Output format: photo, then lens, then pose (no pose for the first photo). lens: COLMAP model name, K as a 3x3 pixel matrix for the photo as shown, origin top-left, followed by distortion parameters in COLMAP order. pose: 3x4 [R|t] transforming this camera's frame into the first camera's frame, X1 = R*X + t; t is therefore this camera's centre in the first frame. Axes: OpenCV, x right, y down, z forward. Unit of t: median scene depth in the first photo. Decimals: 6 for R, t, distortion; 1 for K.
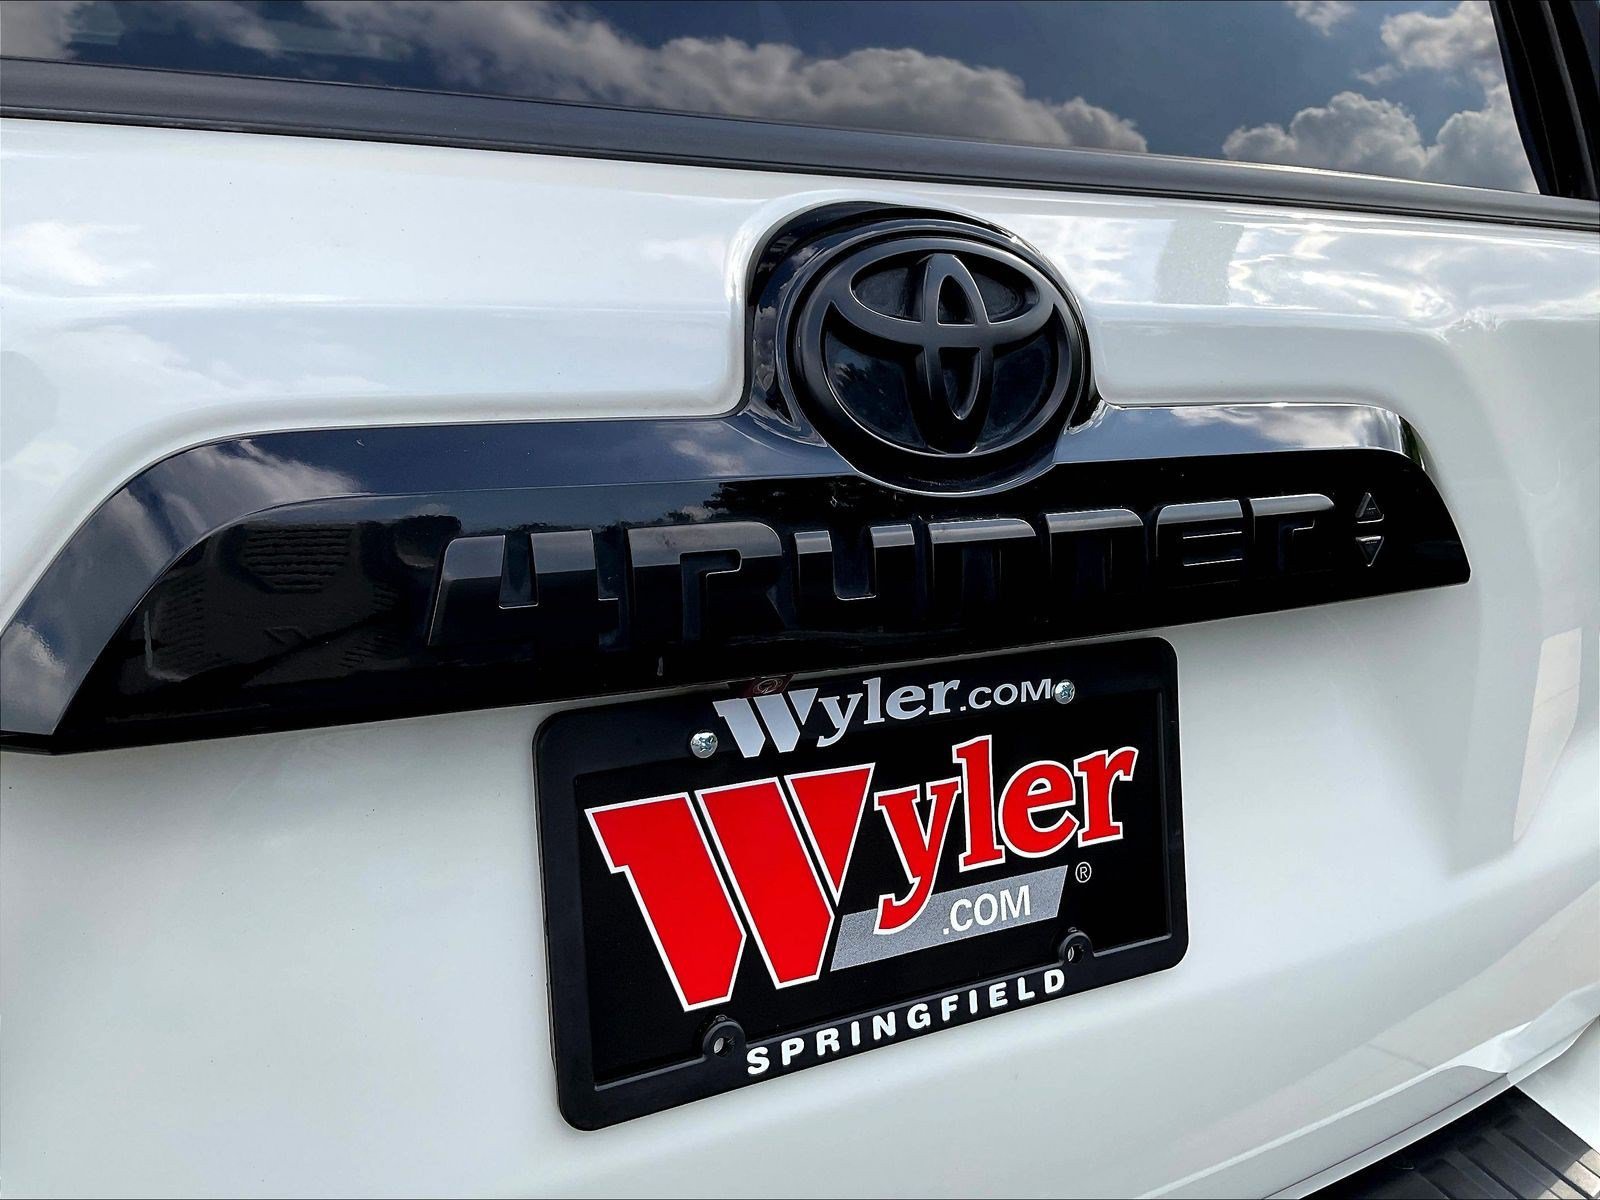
lens RADIAL K [[1343.2, 0, 798.4], [0, 1343.2, 605.4], [0, 0, 1]] dist [-0.001312, -0.000622]
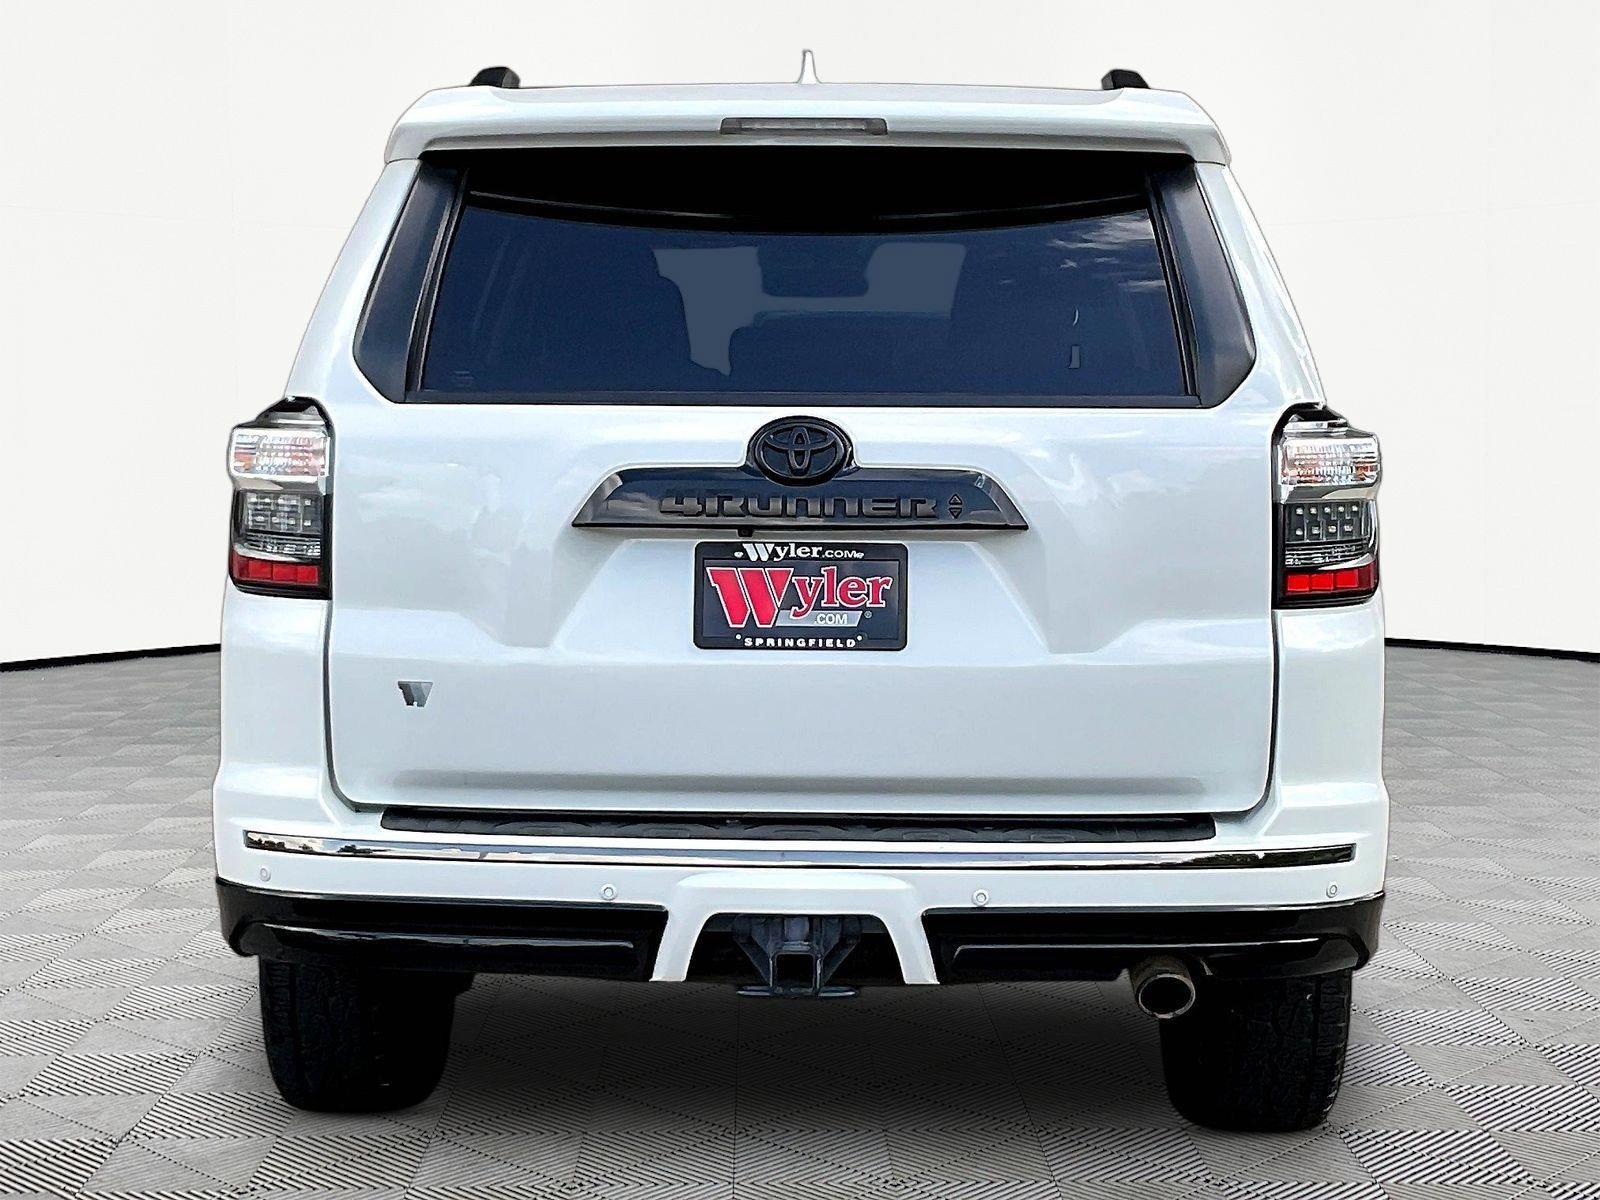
lens RADIAL K [[2148.6, 0, 799.6], [0, 2148.6, 598.5], [0, 0, 1]] dist [-0.005174, 0.000000]
pose [[0.882887, 0.010082, -0.469478, 2.654700], [-0.089567, 0.985031, -0.147282, 1.000143], [0.460965, 0.172083, 0.870574, -3.787801]]
